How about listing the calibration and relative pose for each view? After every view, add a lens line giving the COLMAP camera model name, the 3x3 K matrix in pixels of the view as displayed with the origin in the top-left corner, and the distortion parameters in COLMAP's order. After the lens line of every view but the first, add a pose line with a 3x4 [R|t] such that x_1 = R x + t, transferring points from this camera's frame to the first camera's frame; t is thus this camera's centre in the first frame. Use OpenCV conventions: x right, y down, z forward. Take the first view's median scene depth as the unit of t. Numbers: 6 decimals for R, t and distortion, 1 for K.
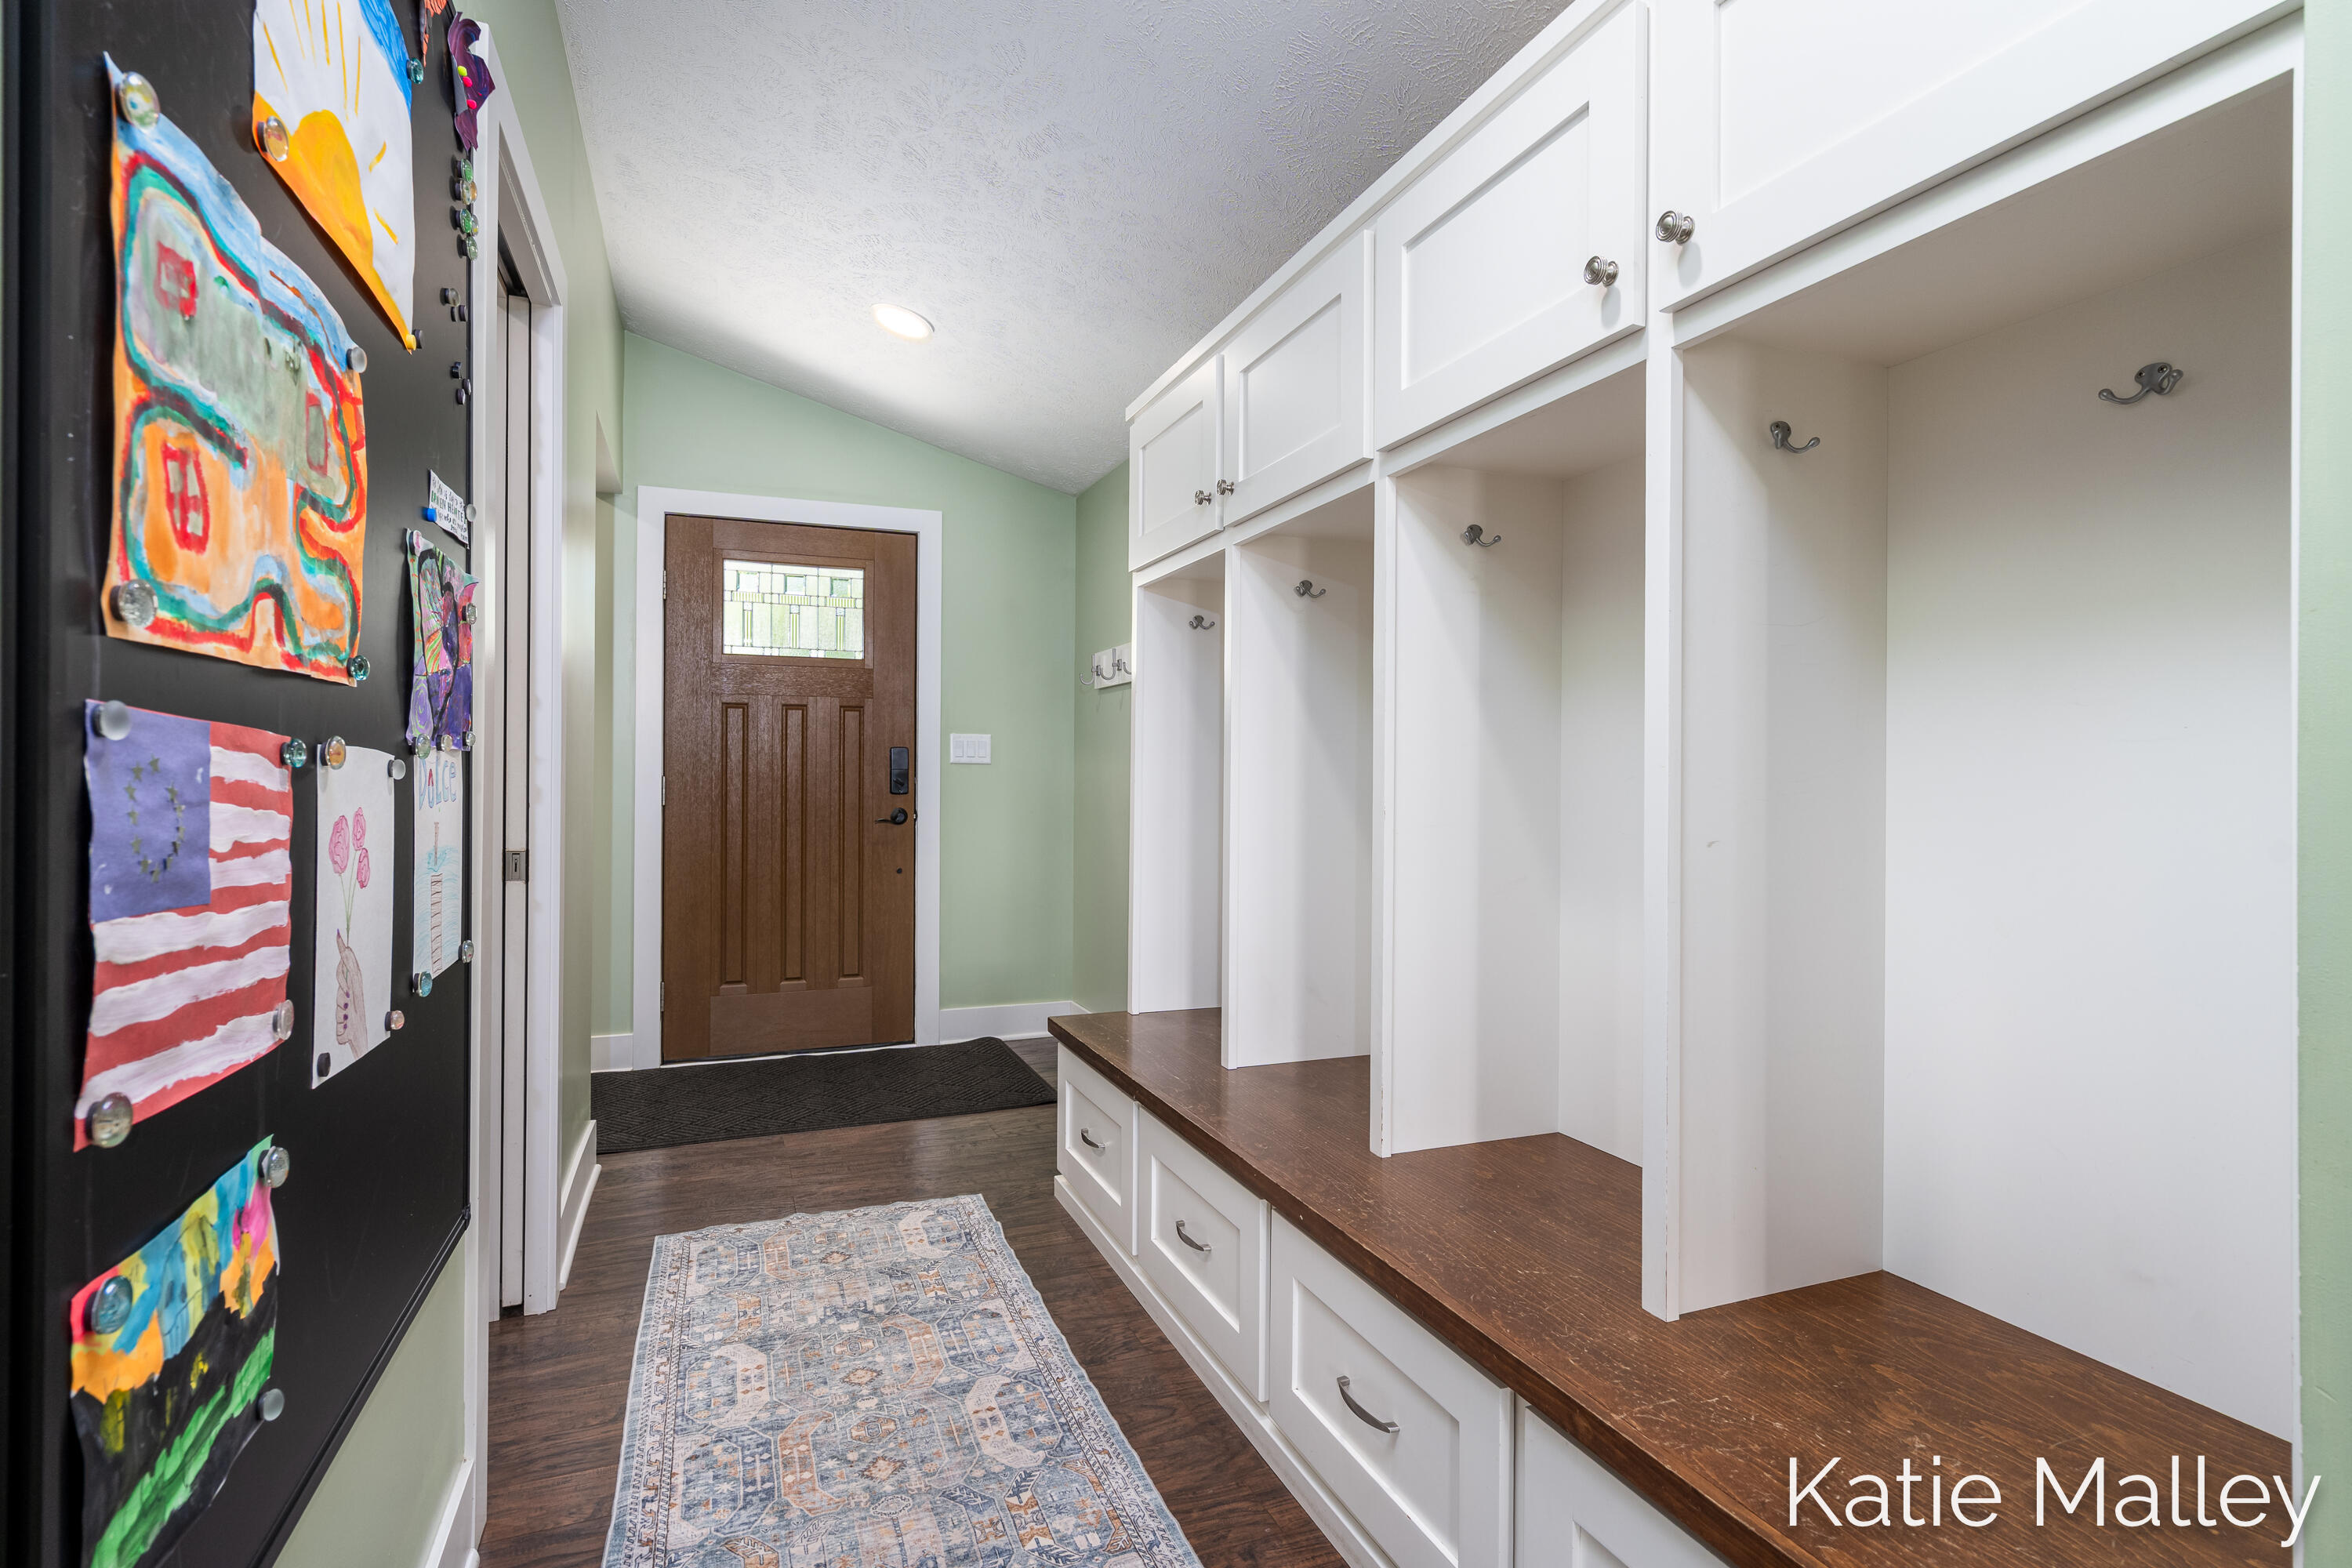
lens RADIAL K [[1133.8, 0, 1181.7], [0, 1133.8, 780.5], [0, 0, 1]] dist [-0.002702, 0.000862]
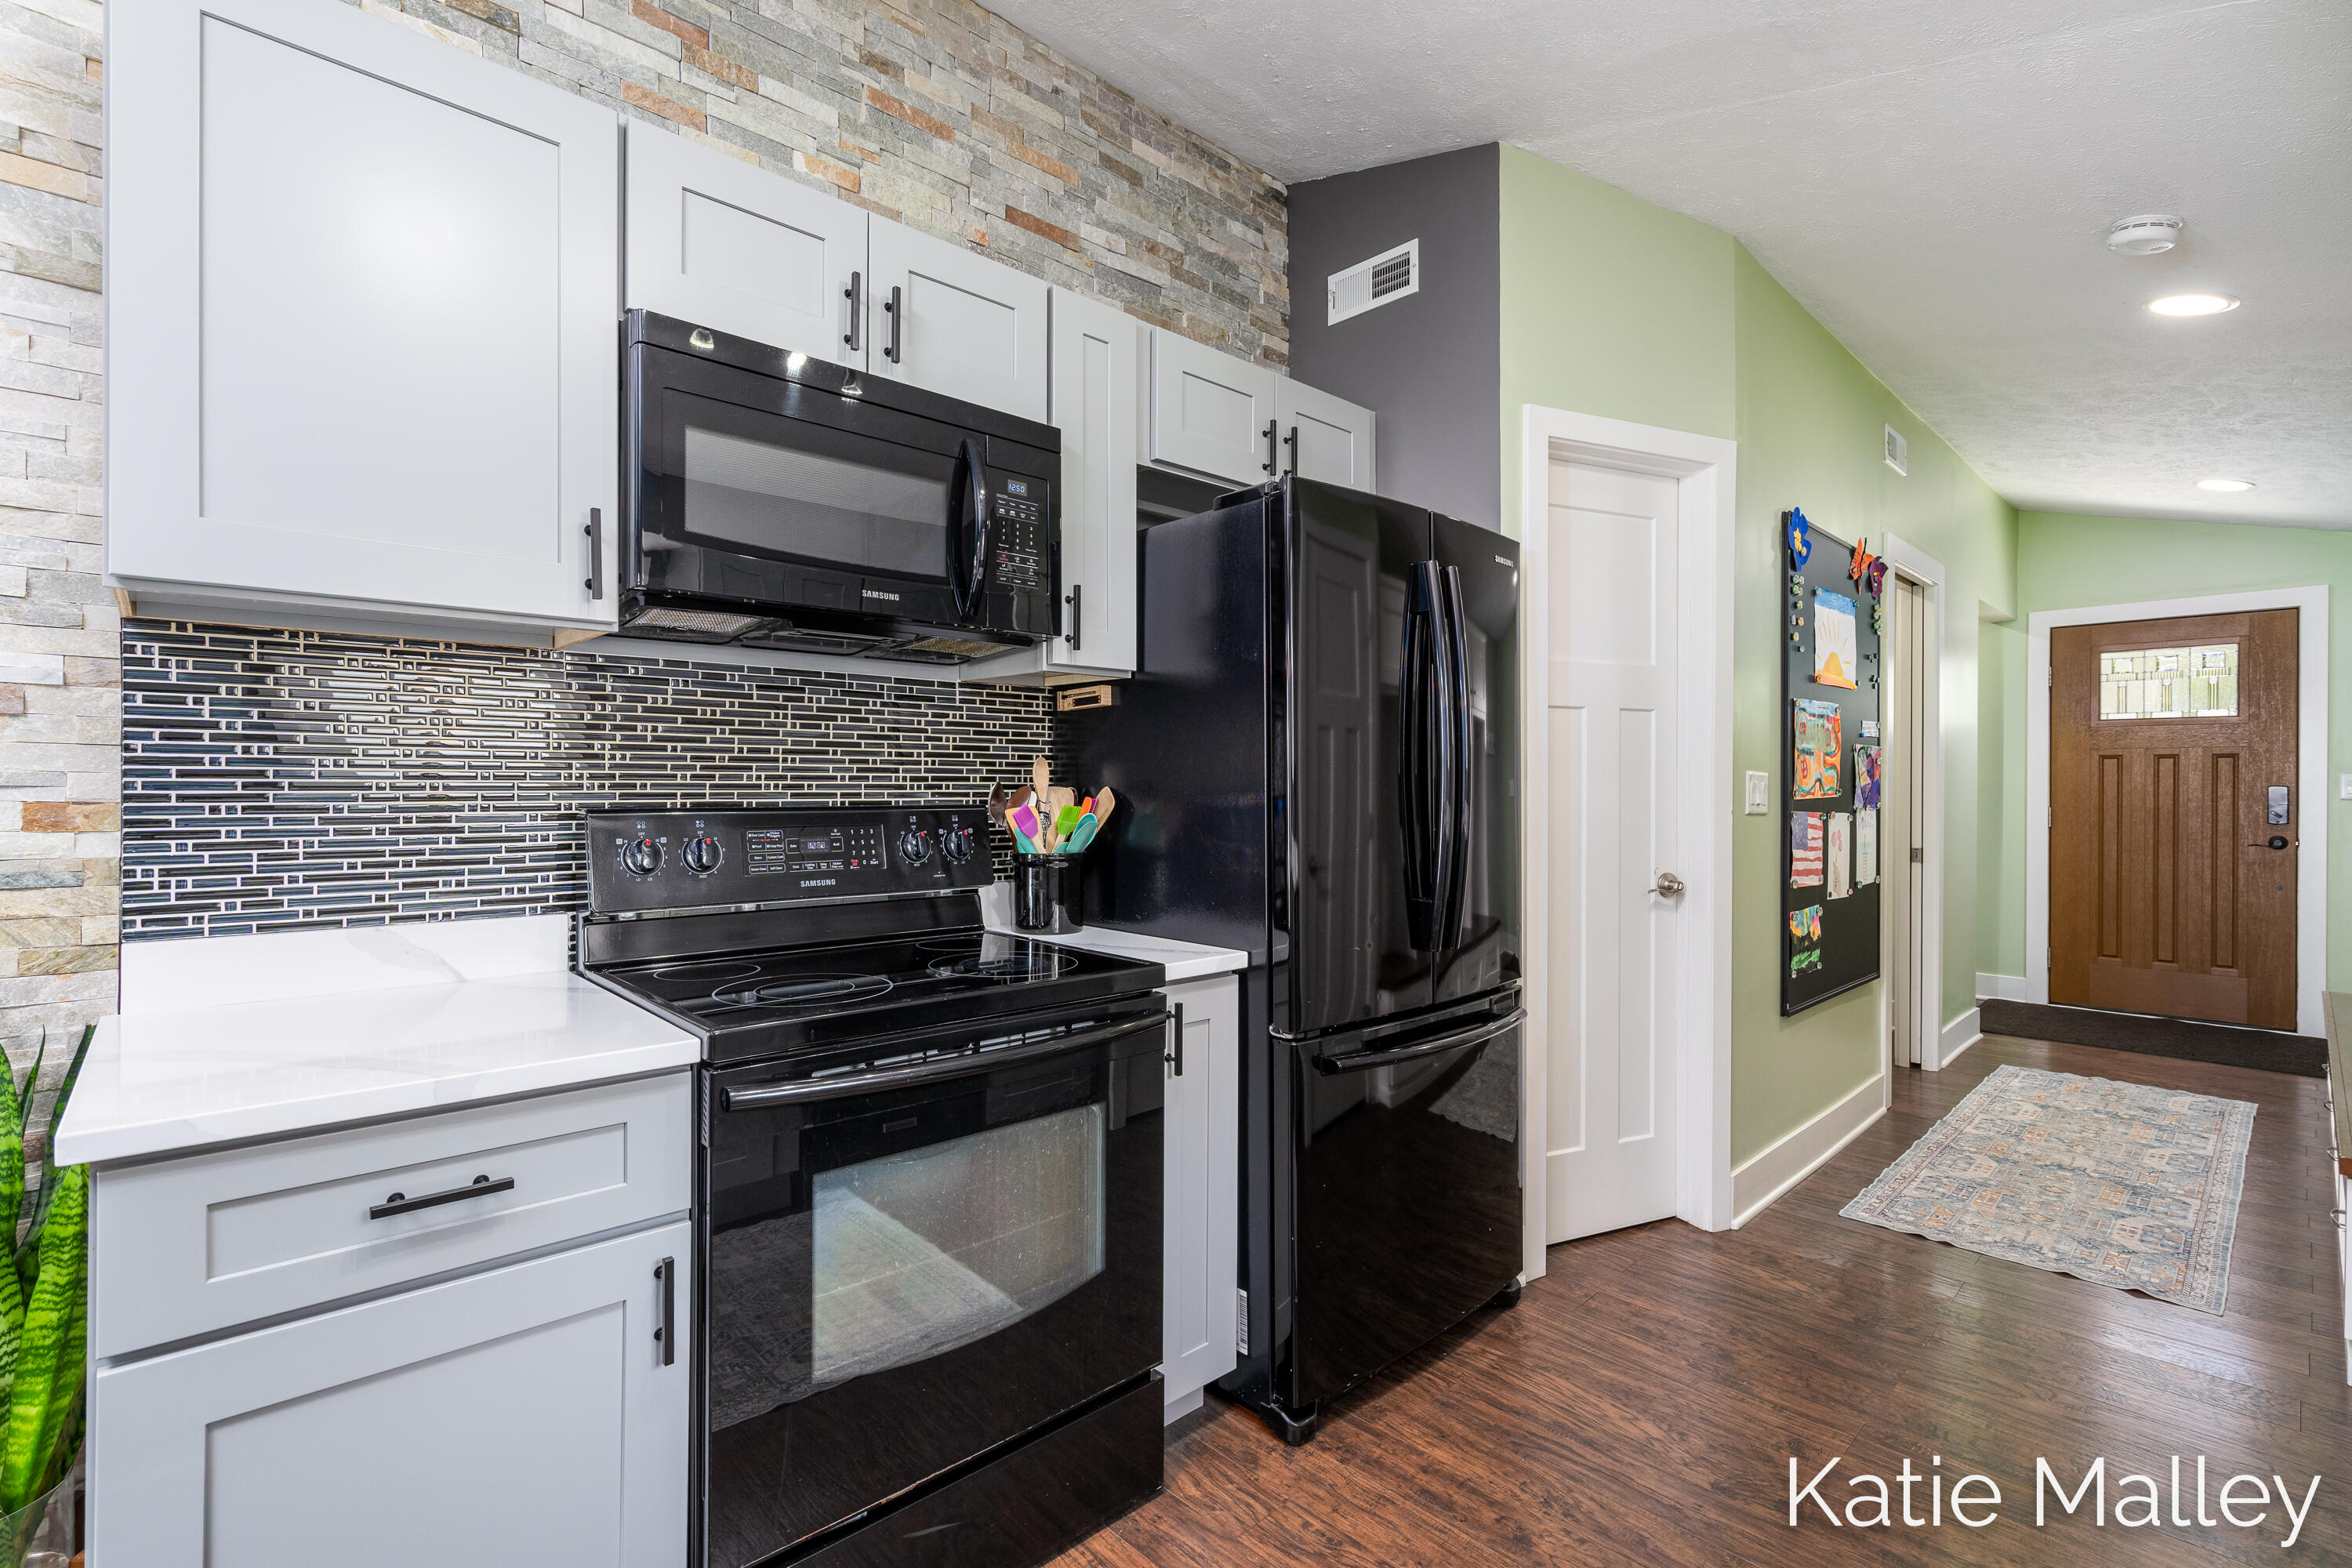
lens RADIAL K [[1095.4, 0, 1161.4], [0, 1095.4, 779.3], [0, 0, 1]] dist [0.007387, 0.000876]
pose [[0.364720, -0.005969, -0.931098, 0.437225], [-0.002260, 0.999971, -0.007296, -0.026130], [0.931115, 0.004765, 0.364696, -0.573265]]
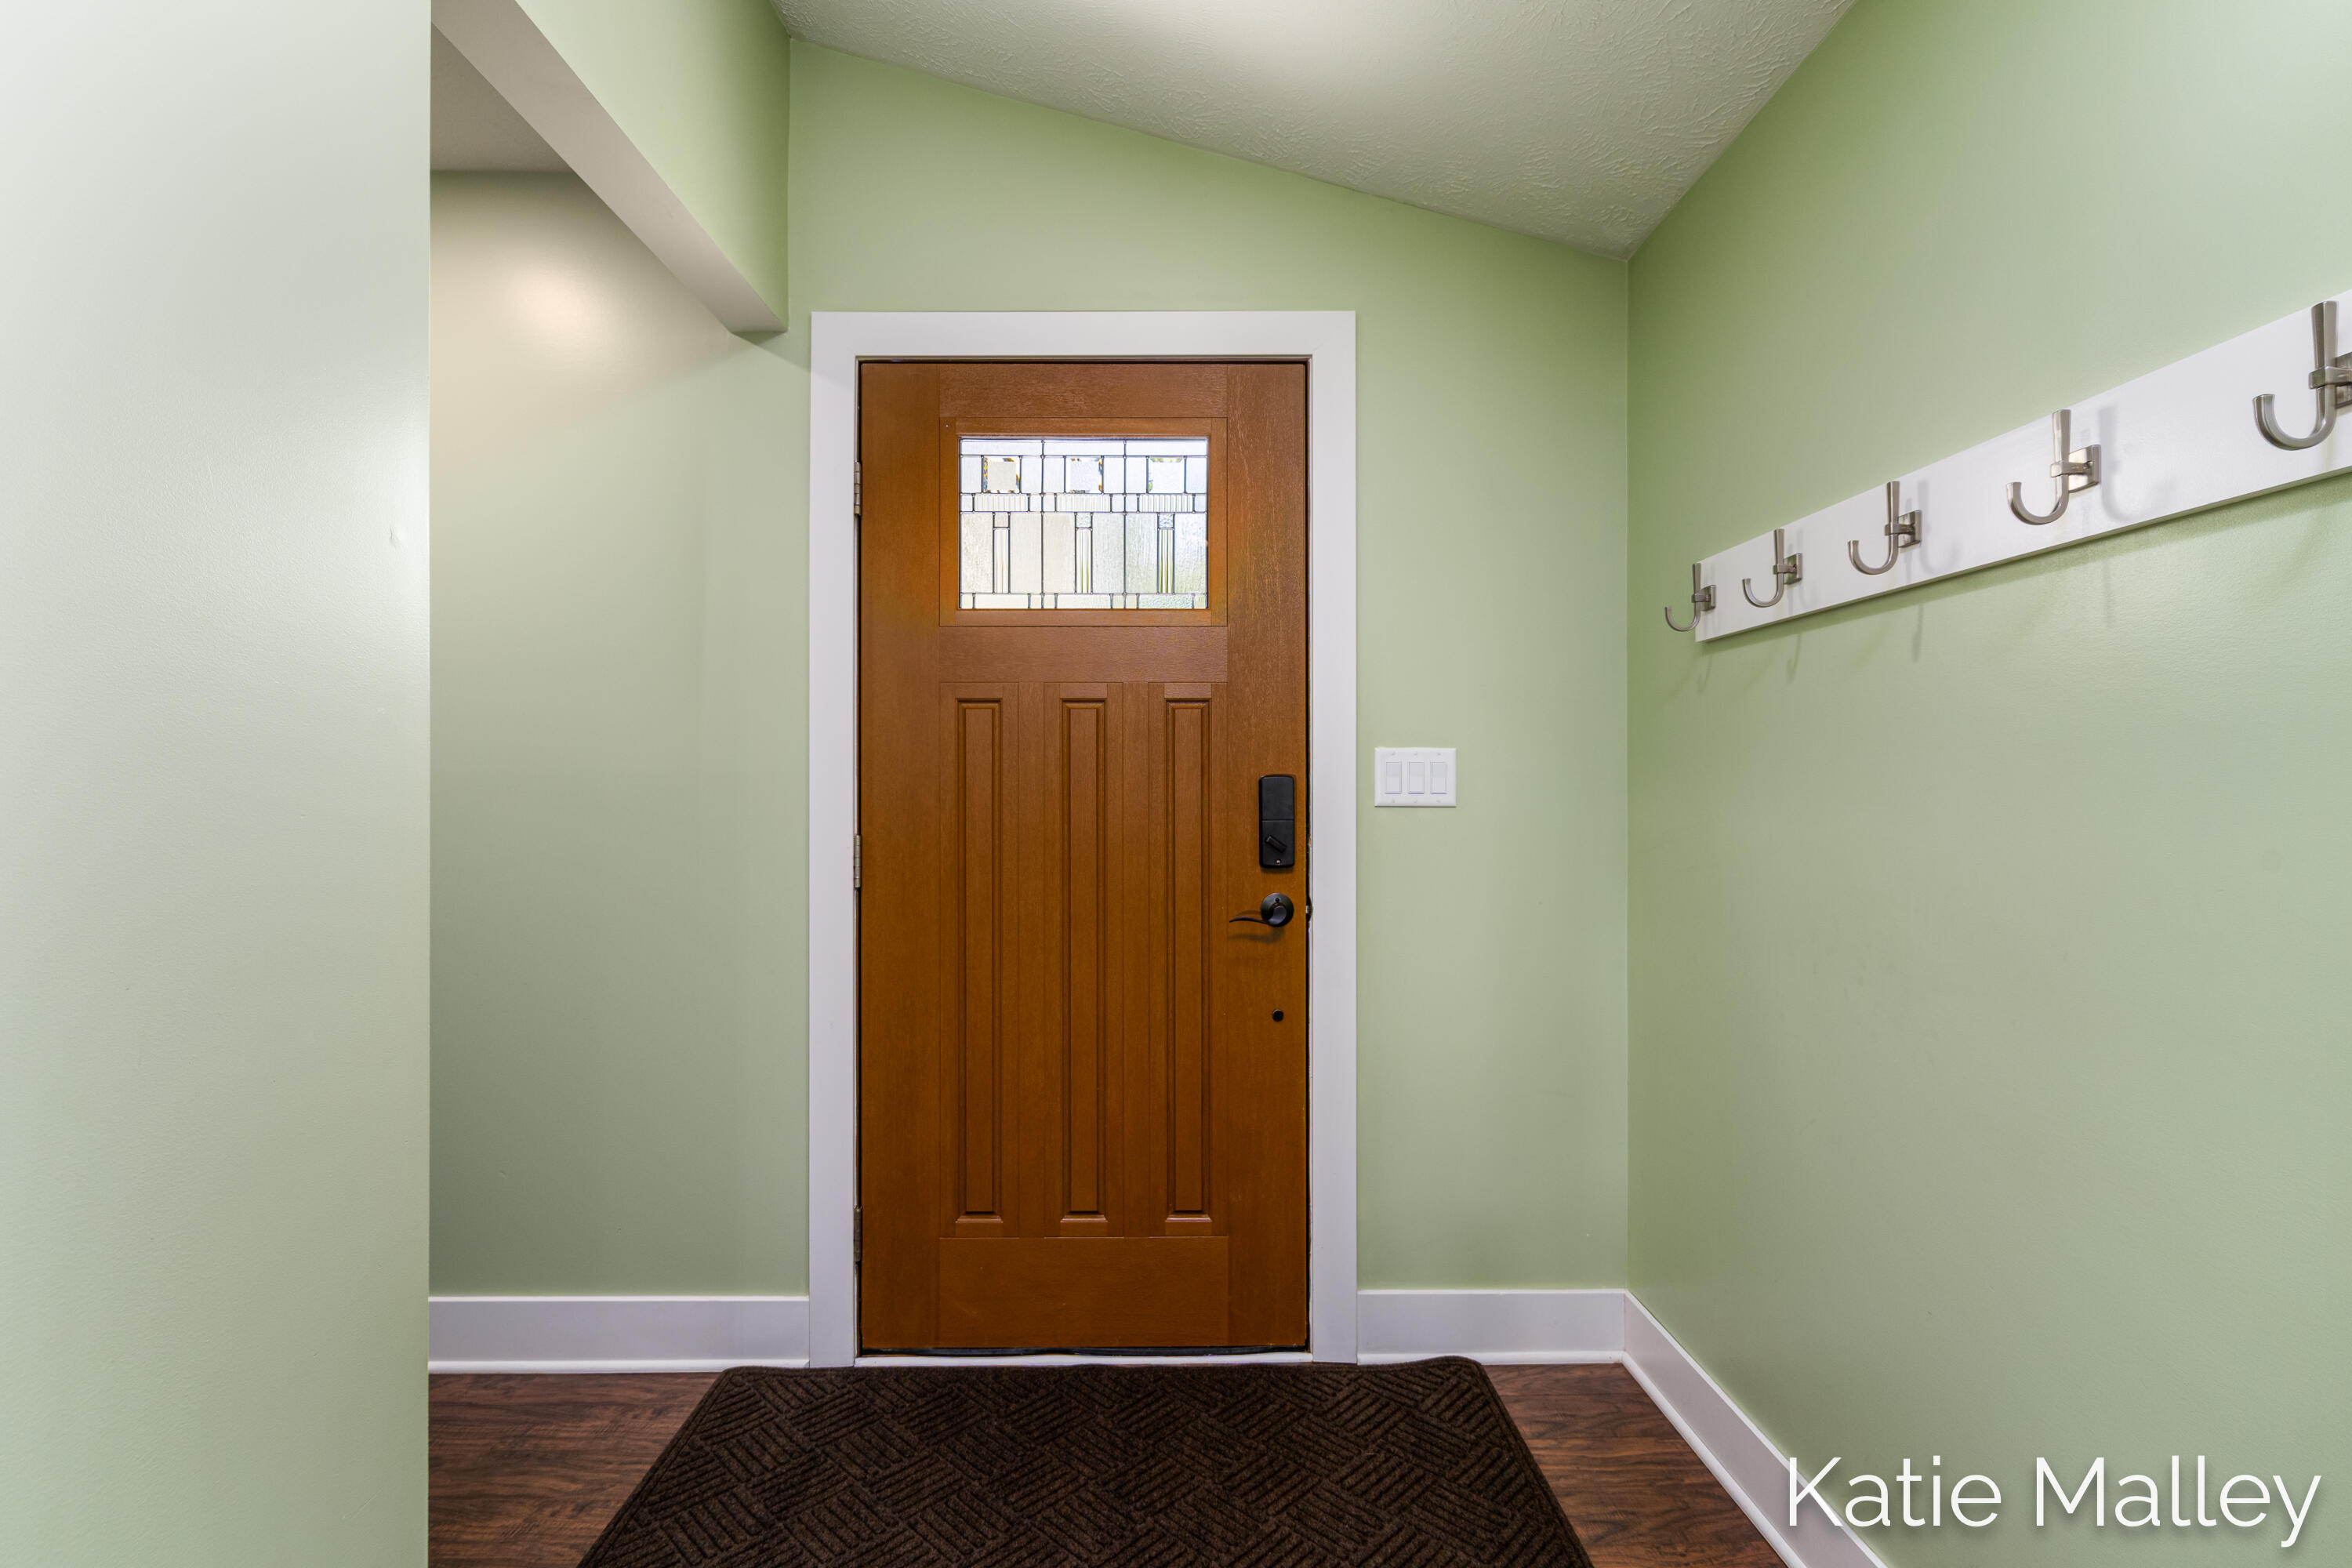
lens RADIAL K [[1063.1, 0, 1148.1], [0, 1063.1, 786.1], [0, 0, 1]] dist [-0.000691, 0.000523]
pose [[0.933095, -0.004866, -0.359596, -0.135490], [0.006684, 0.999970, 0.003812, -0.027852], [0.359567, -0.005960, 0.933100, 0.551411]]
